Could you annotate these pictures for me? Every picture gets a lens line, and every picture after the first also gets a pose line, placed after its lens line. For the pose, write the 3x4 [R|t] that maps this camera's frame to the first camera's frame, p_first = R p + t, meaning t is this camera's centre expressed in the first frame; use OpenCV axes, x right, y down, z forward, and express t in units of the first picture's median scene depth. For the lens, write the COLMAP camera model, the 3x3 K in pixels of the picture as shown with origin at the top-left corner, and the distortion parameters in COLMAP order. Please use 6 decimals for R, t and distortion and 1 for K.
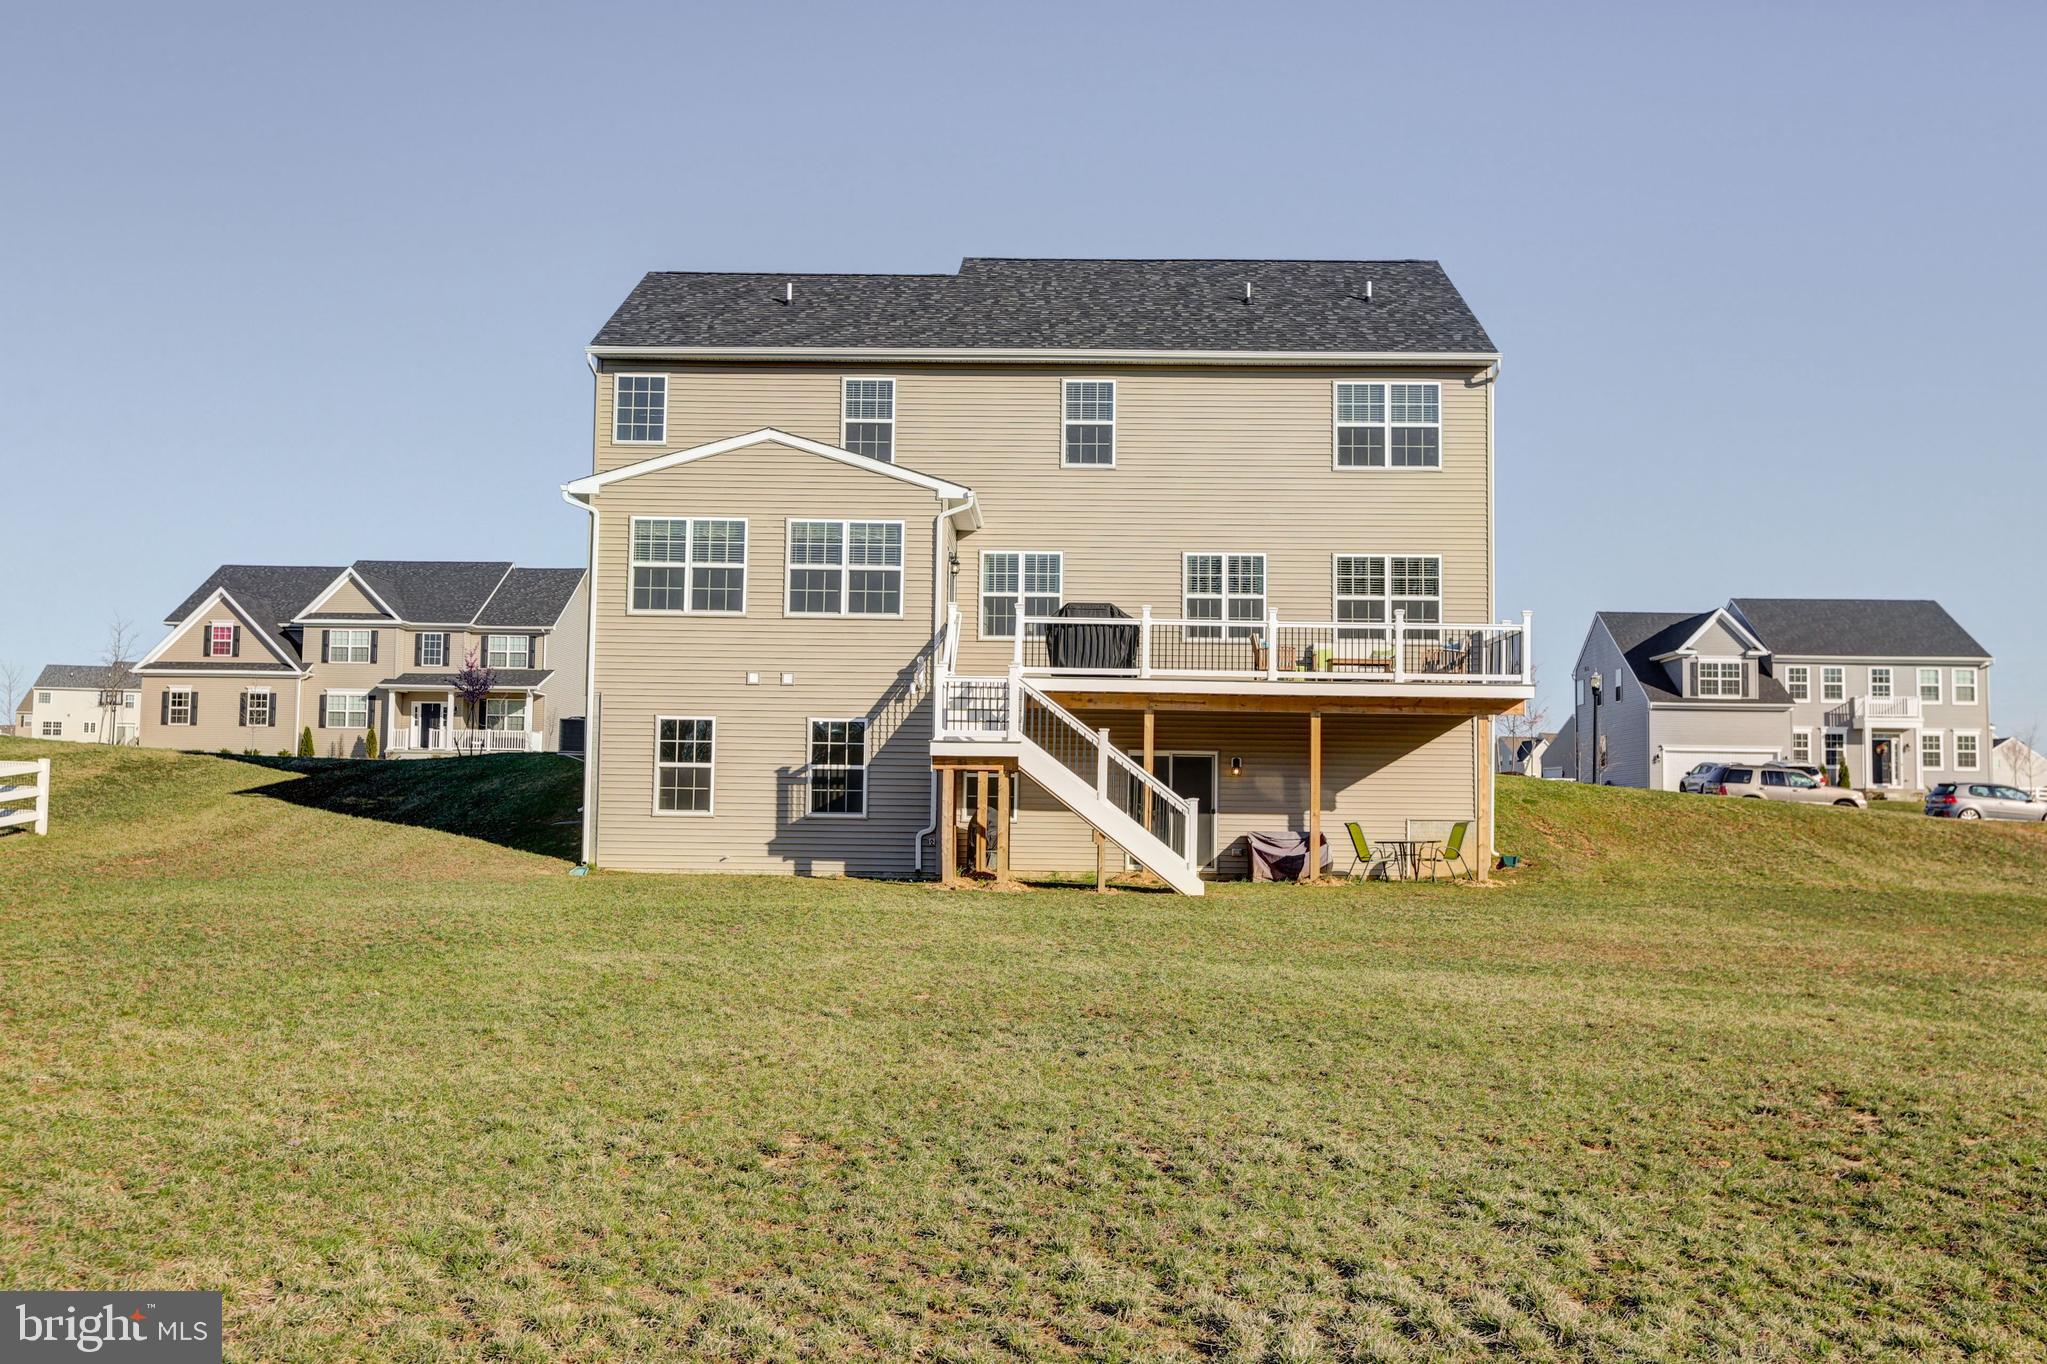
lens RADIAL K [[1932.6, 0, 1018.2], [0, 1932.6, 702.3], [0, 0, 1]] dist [0.040769, 0.093292]
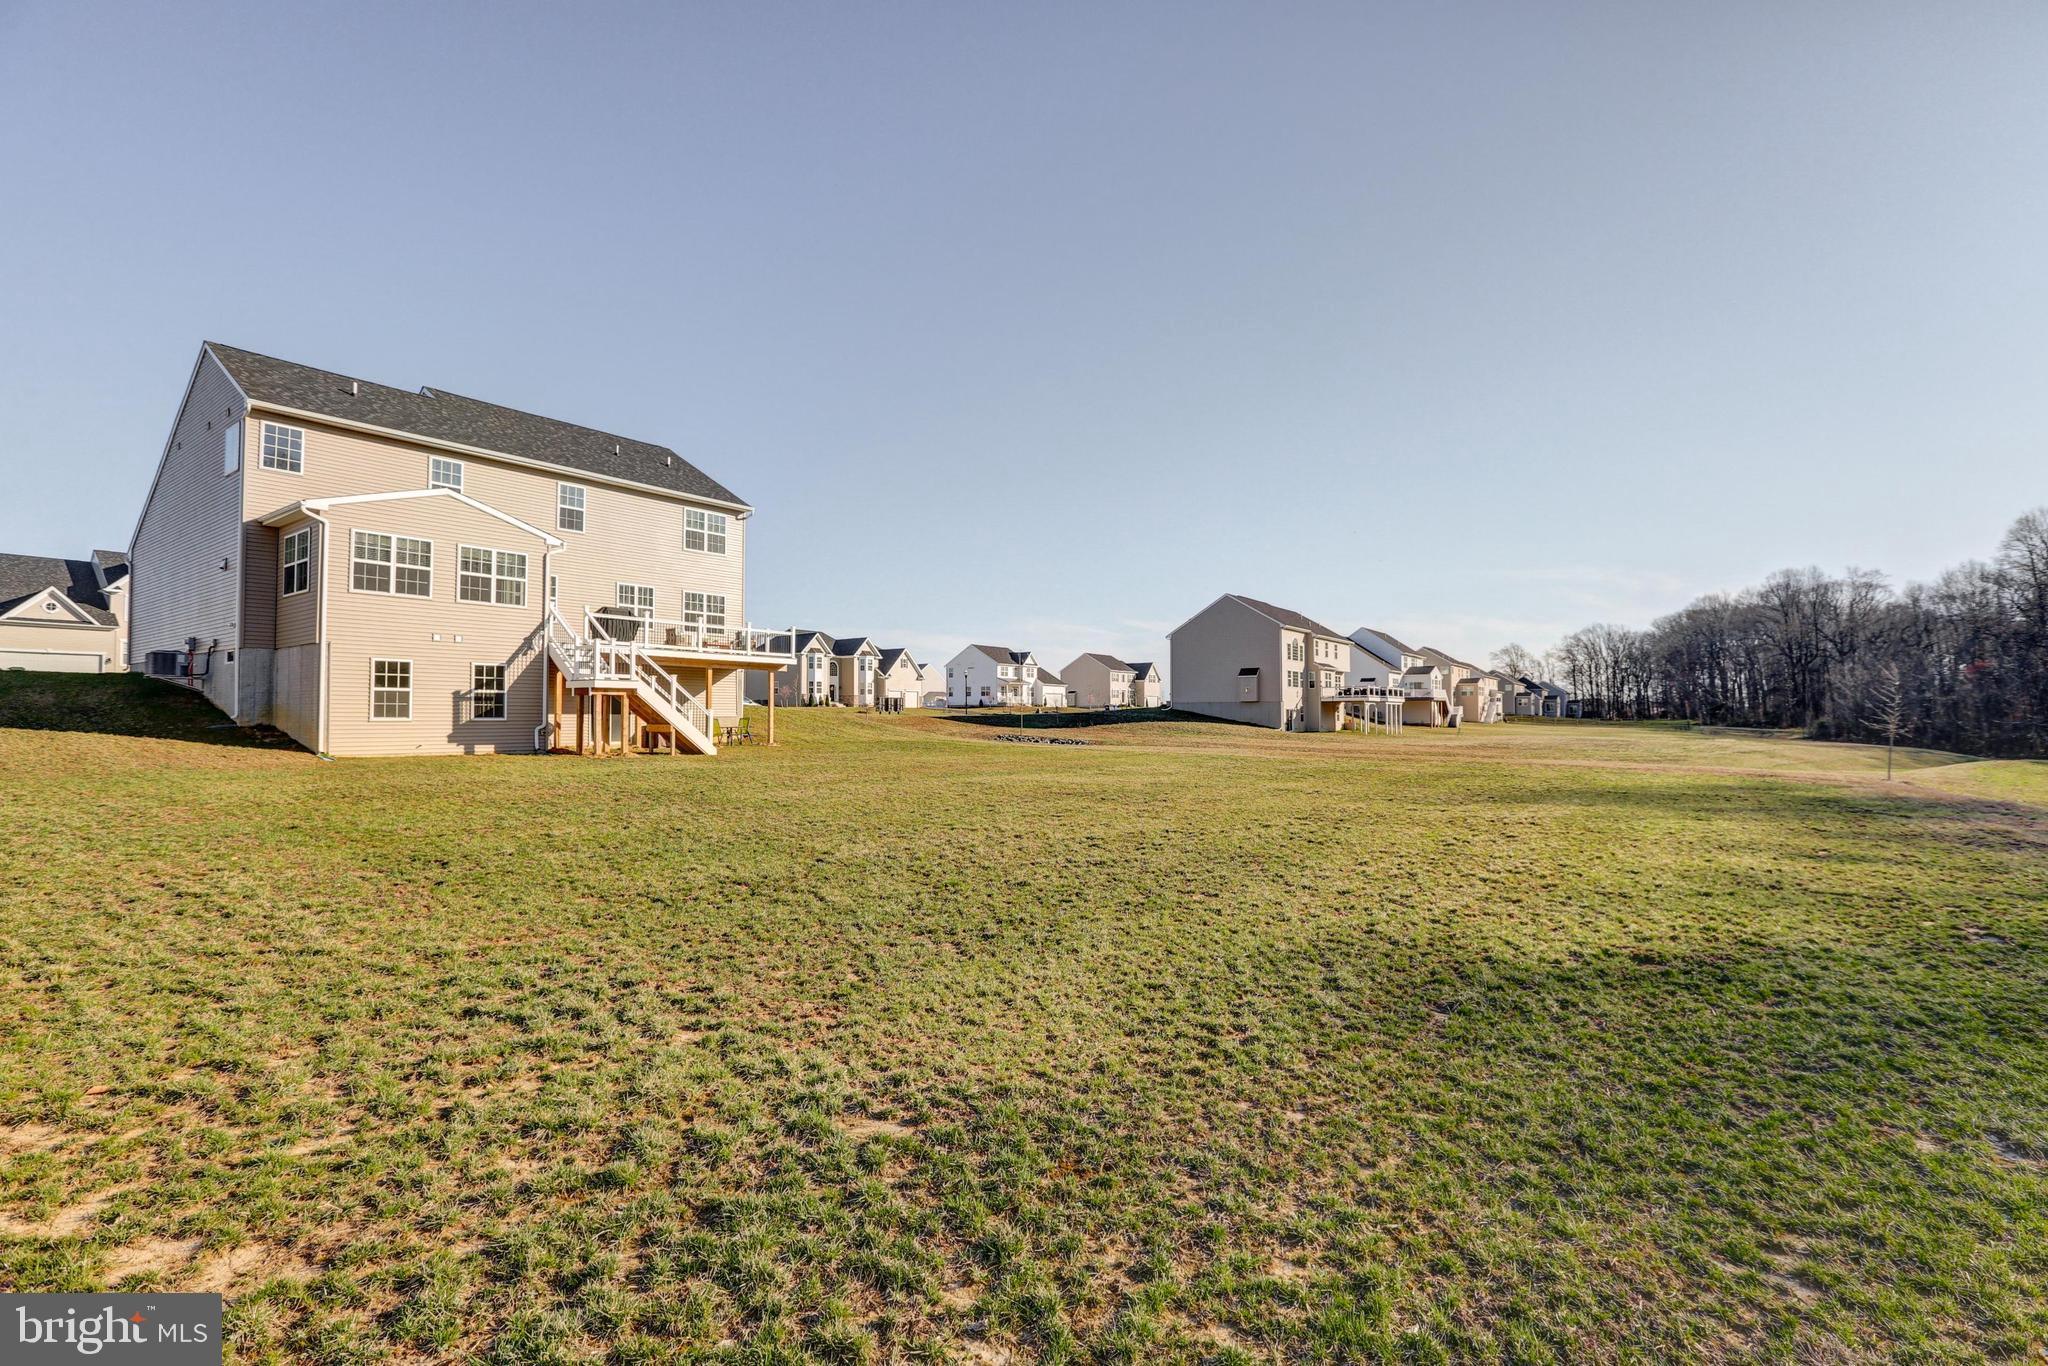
lens RADIAL K [[940.7, 0, 1022.1], [0, 940.7, 690.7], [0, 0, 1]] dist [-0.046273, 0.019786]
pose [[0.565191, 0.009112, 0.824910, -0.508494], [-0.046358, 0.998710, 0.020731, -0.006535], [-0.823657, -0.049958, 0.564884, 0.132963]]
